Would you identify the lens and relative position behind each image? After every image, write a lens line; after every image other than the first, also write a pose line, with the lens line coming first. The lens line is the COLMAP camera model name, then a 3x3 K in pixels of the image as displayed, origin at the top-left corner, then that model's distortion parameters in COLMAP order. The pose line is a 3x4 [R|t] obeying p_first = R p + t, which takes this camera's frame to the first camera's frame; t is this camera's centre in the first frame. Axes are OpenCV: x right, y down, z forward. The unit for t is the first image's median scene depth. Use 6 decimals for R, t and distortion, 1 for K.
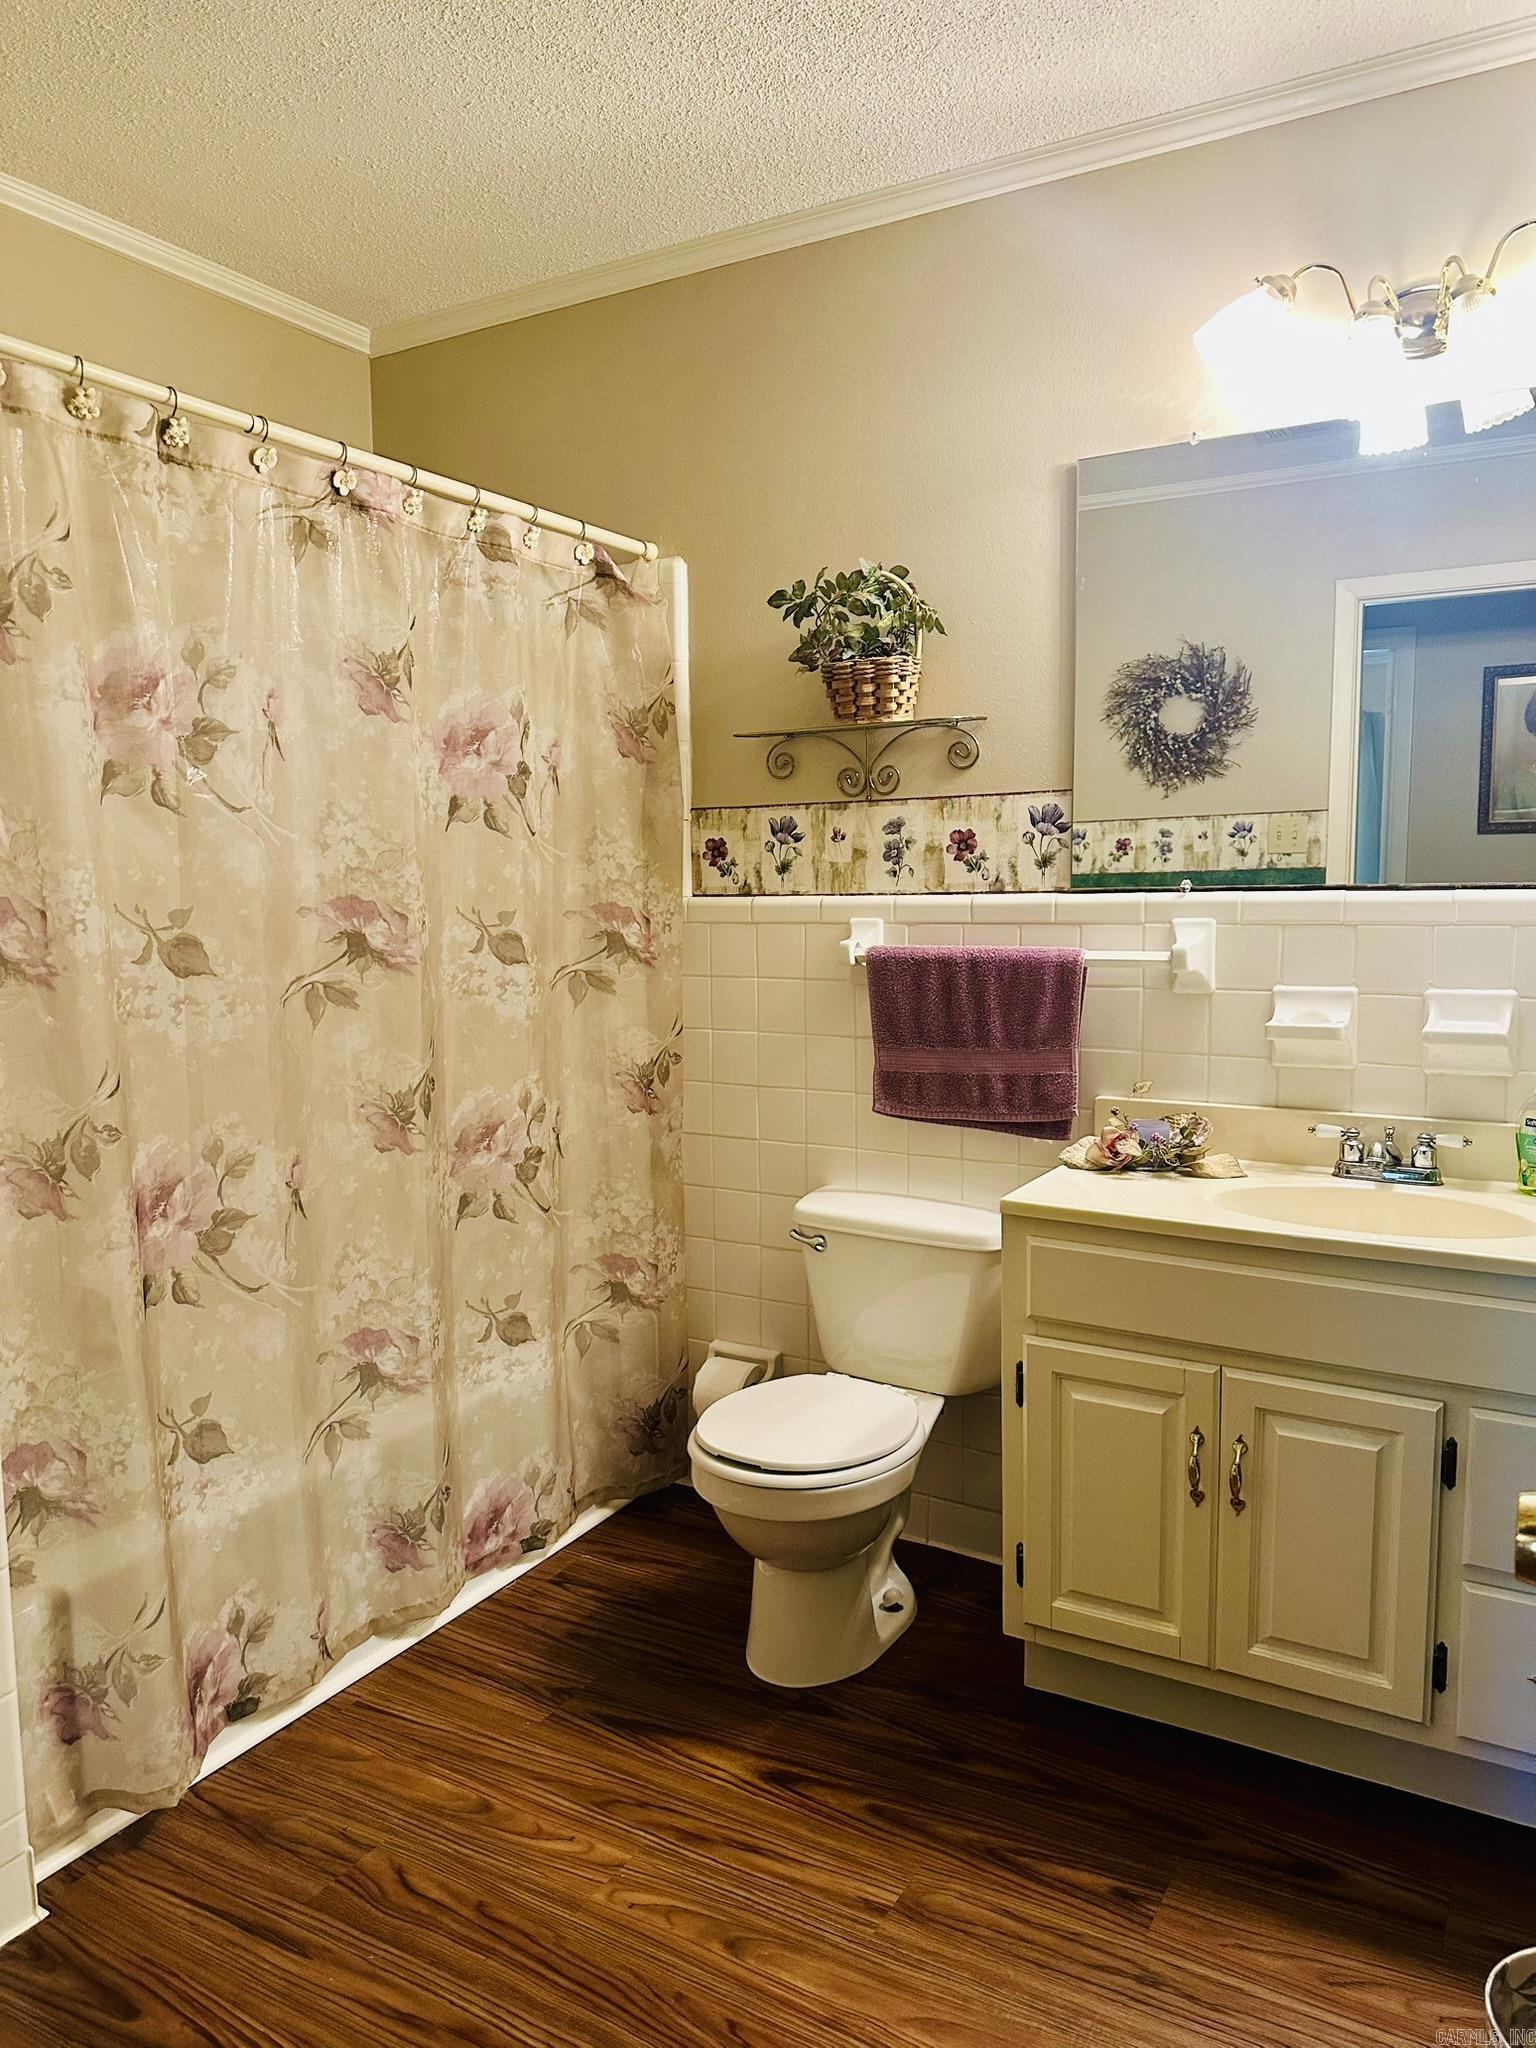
lens RADIAL K [[1435.3, 0, 769.7], [0, 1435.3, 1031.9], [0, 0, 1]] dist [0.077567, -0.099429]
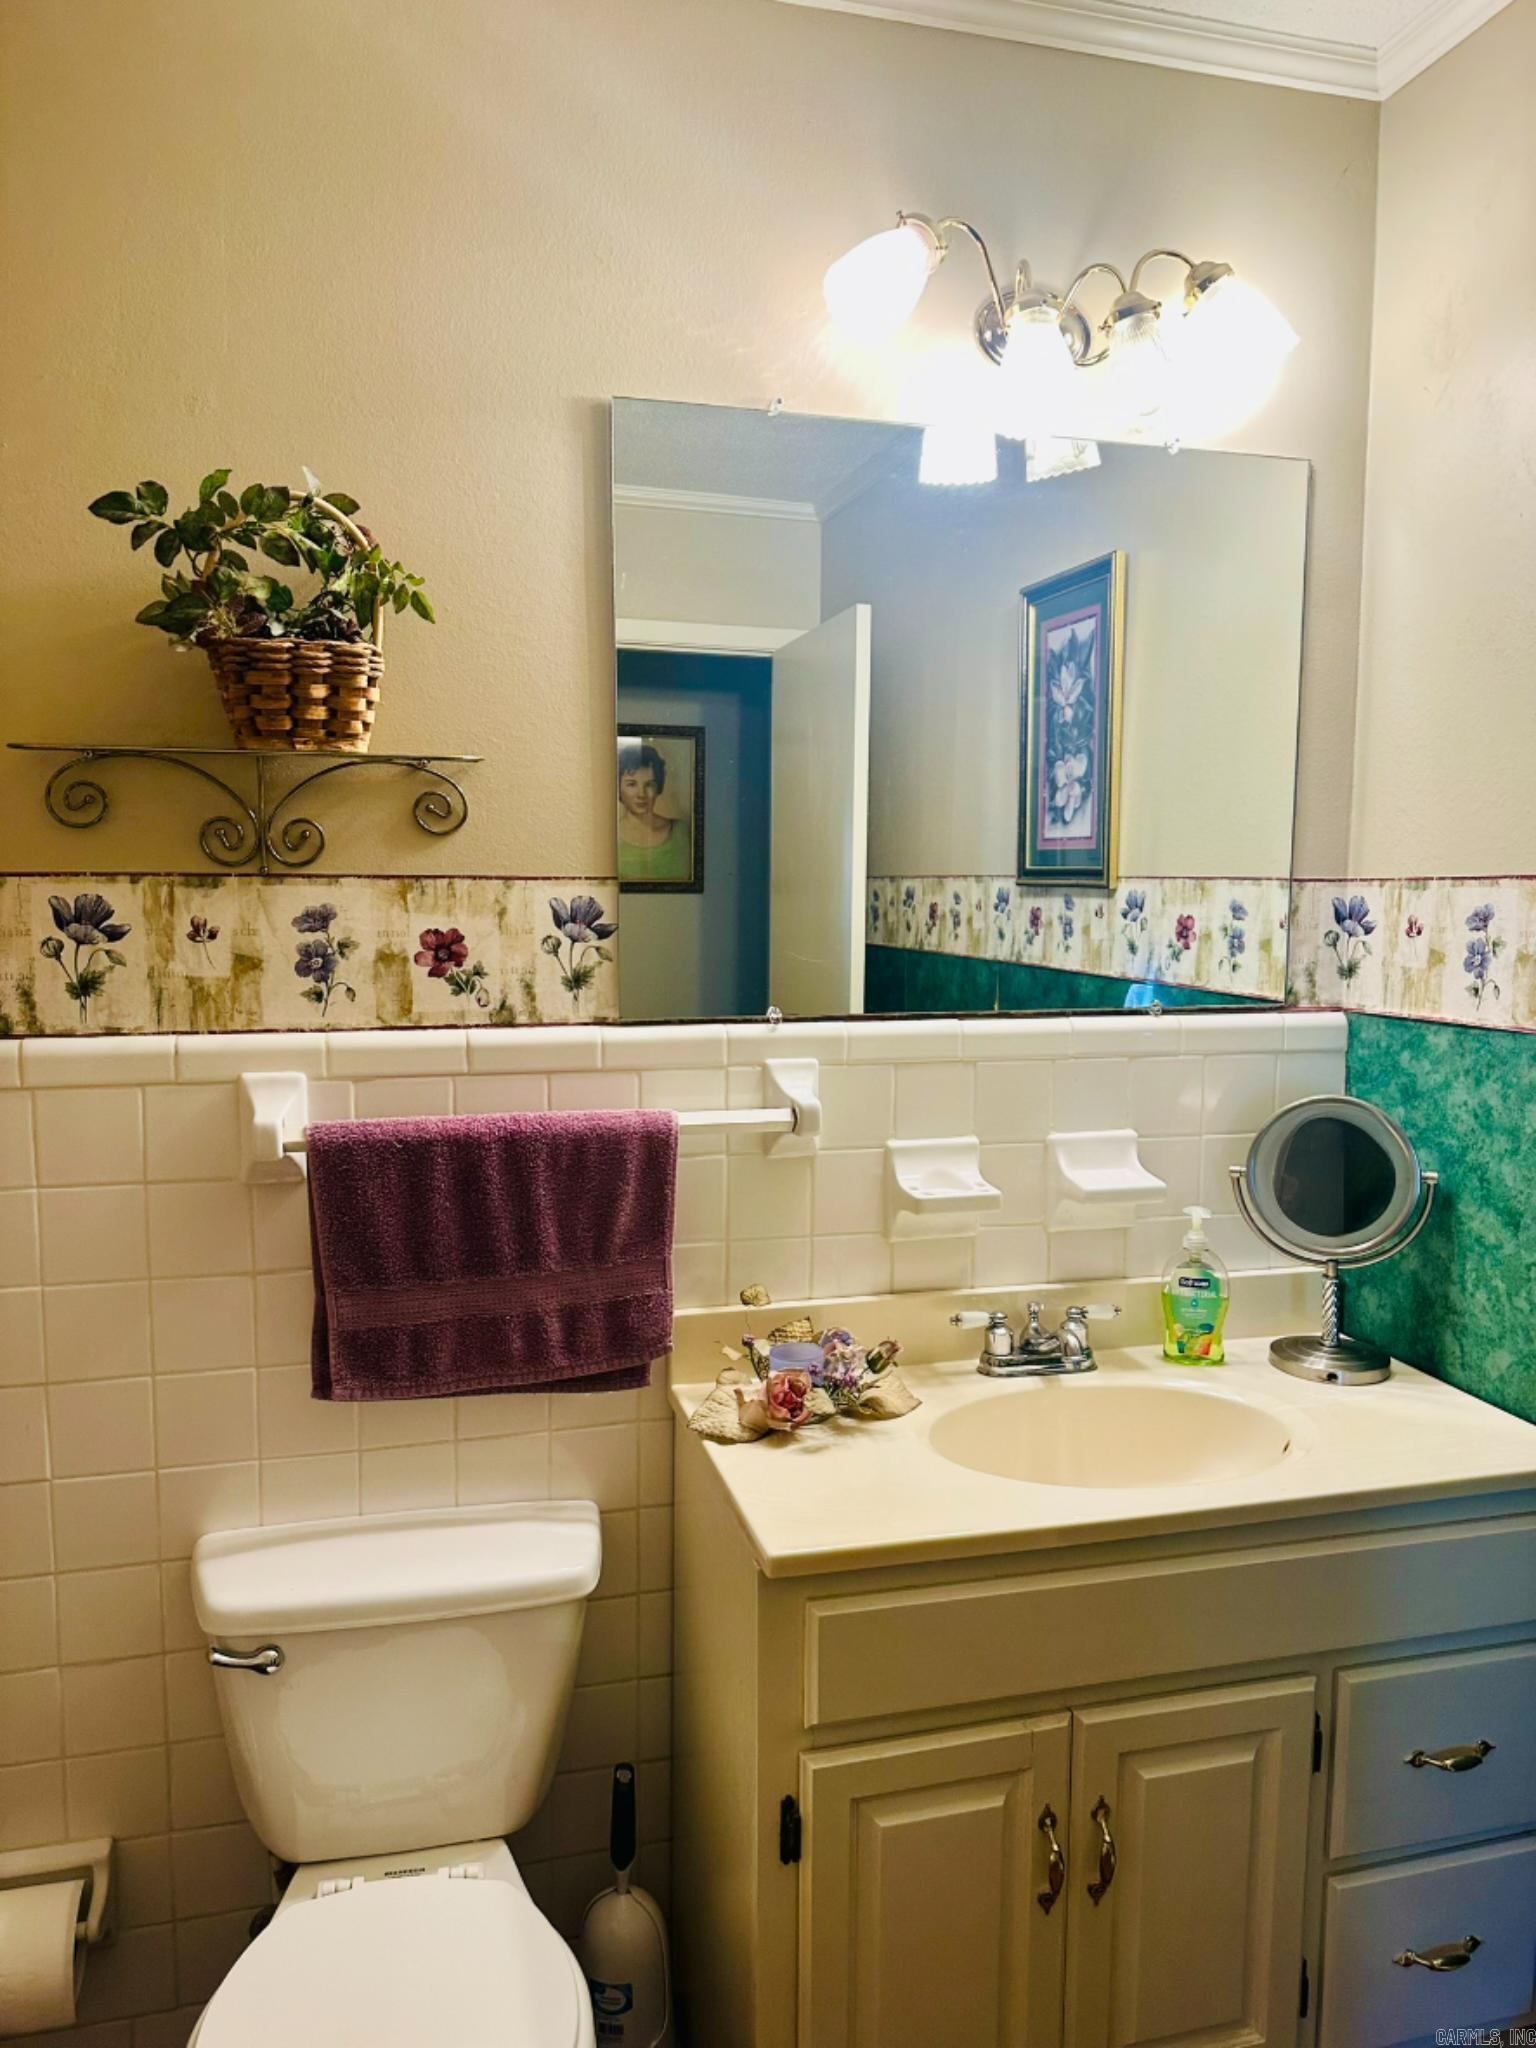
lens RADIAL K [[1435.3, 0, 772.4], [0, 1435.3, 1034.1], [0, 0, 1]] dist [0.077567, -0.099429]
pose [[0.707783, -0.053429, 0.704406, -0.218884], [0.061547, 0.998008, 0.013857, -0.095227], [-0.703743, 0.033546, 0.709662, 0.451203]]
